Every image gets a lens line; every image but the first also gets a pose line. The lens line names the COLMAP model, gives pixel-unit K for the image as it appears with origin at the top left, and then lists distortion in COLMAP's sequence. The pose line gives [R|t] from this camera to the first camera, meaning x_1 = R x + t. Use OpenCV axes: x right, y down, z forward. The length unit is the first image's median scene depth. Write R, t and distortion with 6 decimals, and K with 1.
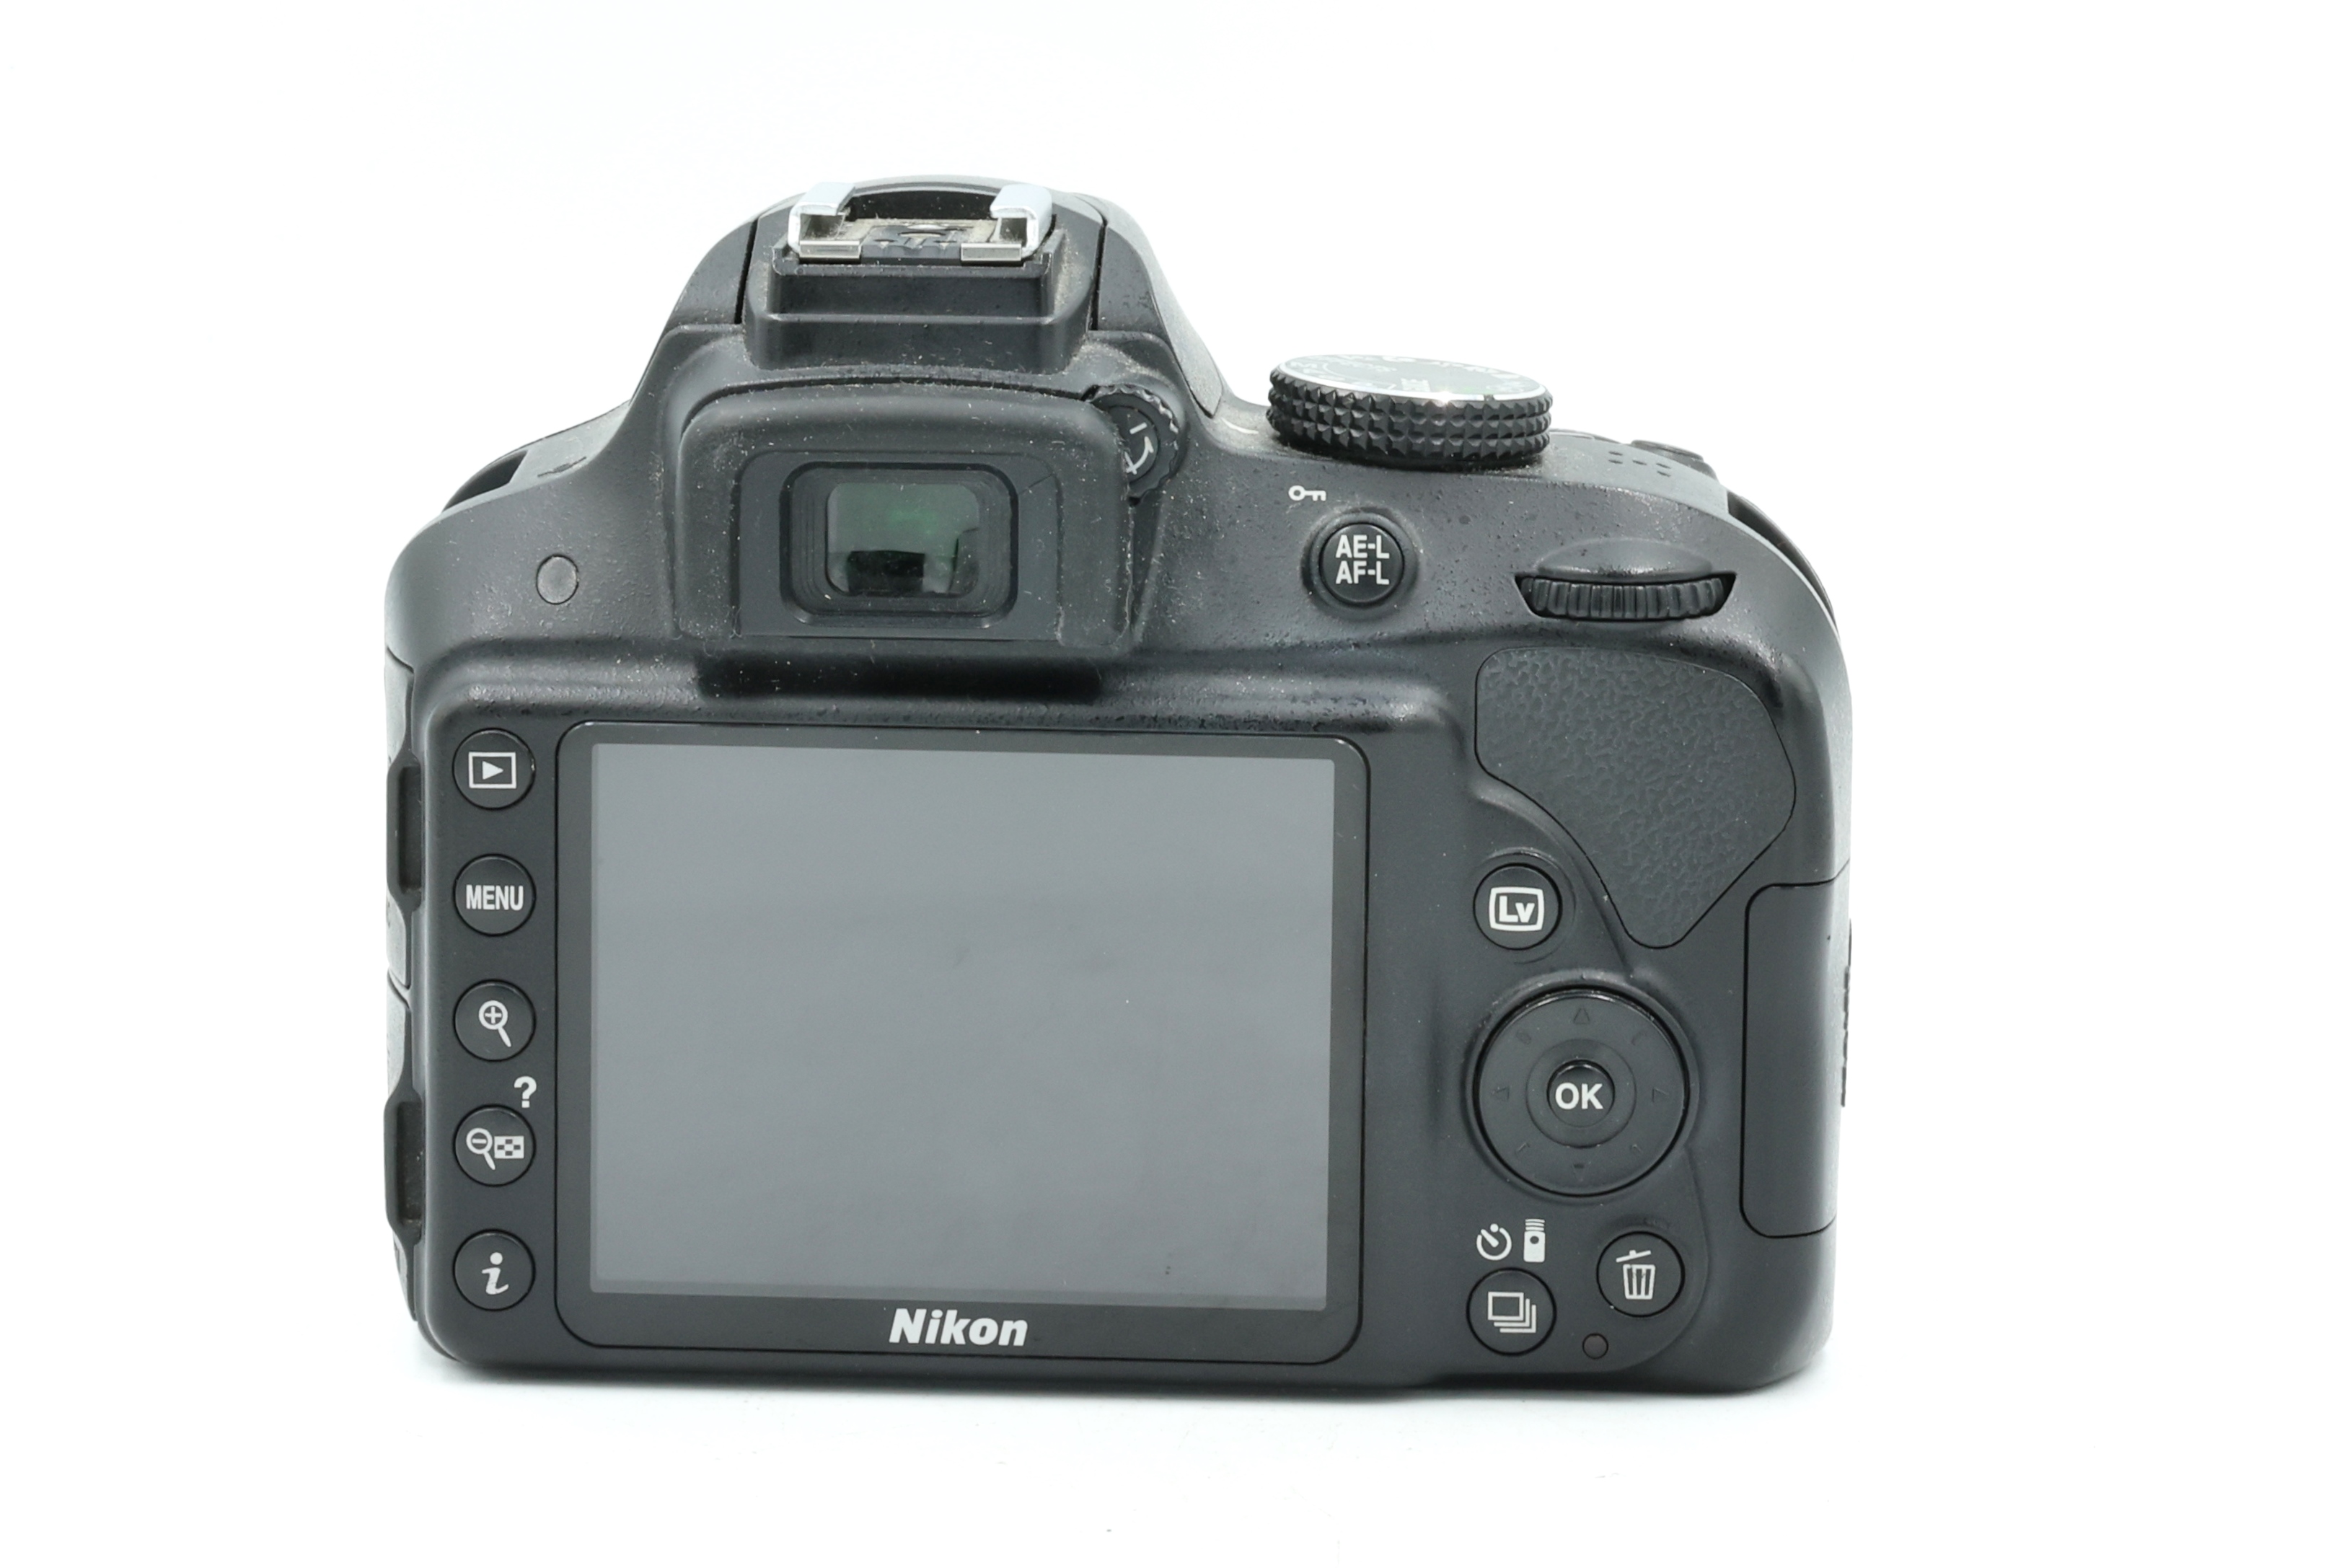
lens RADIAL K [[8064.2, 0, 1176.5], [0, 8064.2, 787.2], [0, 0, 1]] dist [0.363055, 1.033682]
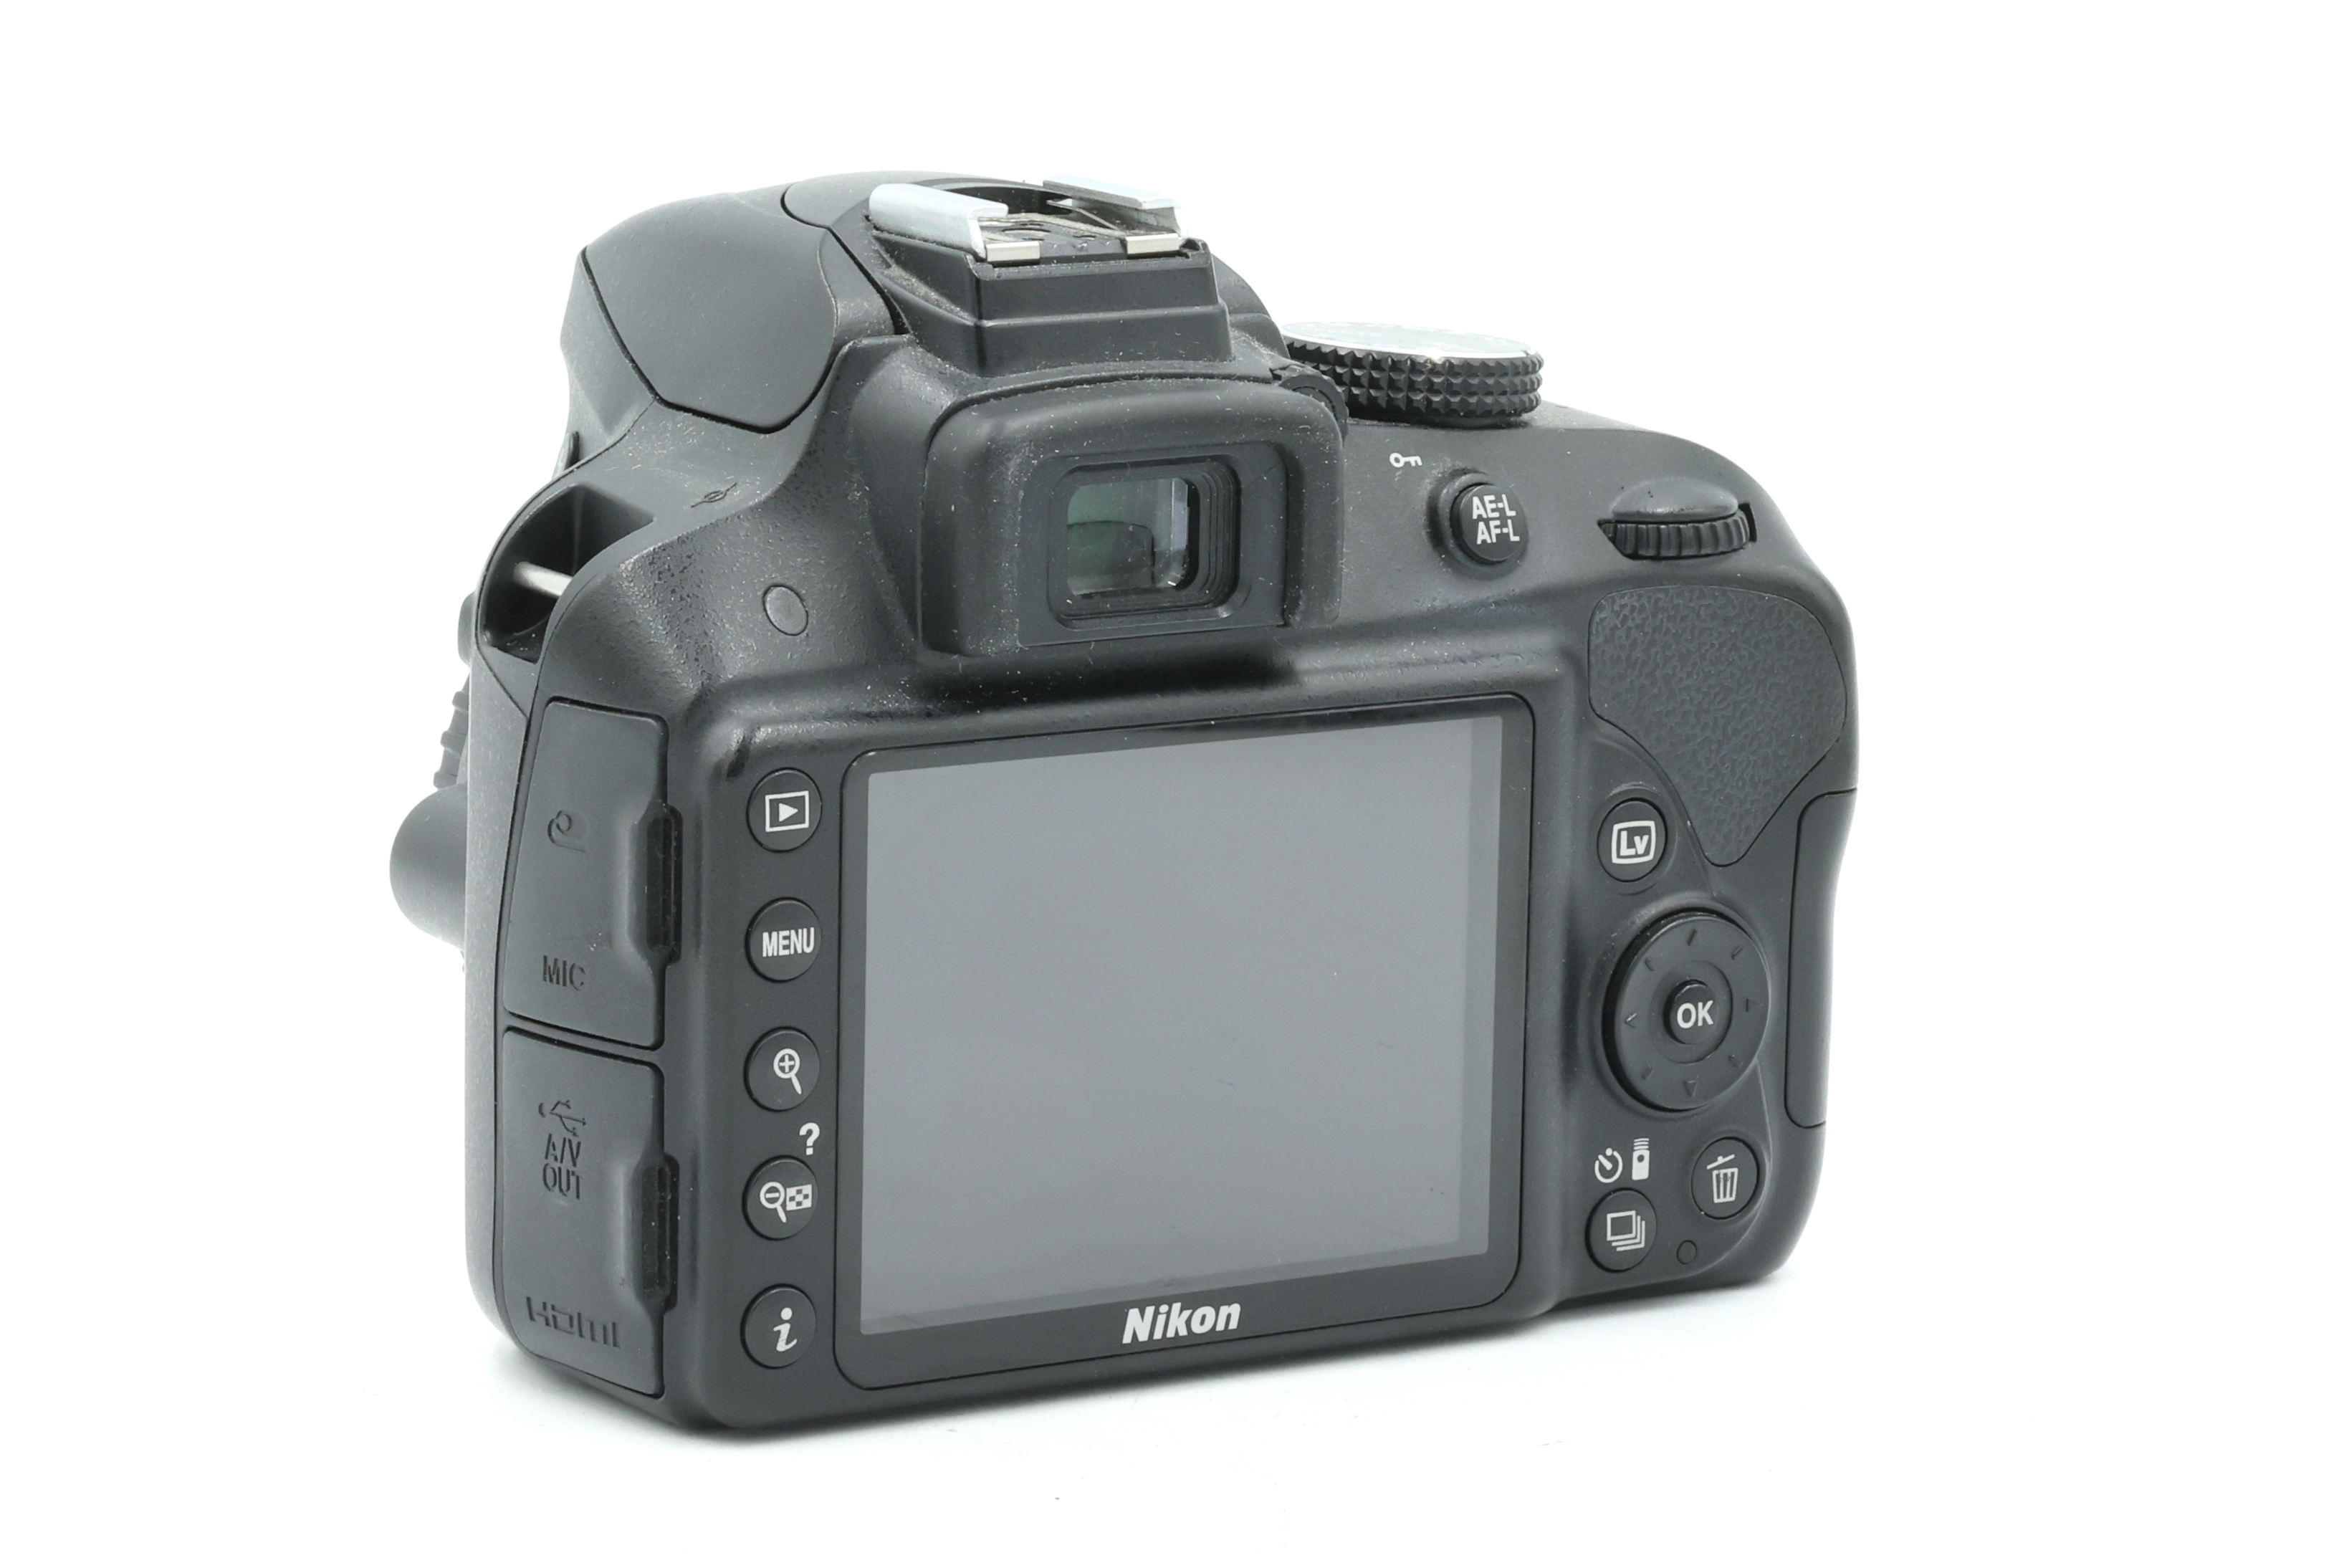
lens RADIAL K [[8037.0, 0, 1172.5], [0, 8037.0, 787.2], [0, 0, 1]] dist [0.363055, 1.033682]
pose [[0.825336, -0.101994, 0.555353, -0.579290], [0.094737, 0.994621, 0.041875, -0.040806], [-0.556637, 0.018051, 0.830560, 0.173297]]
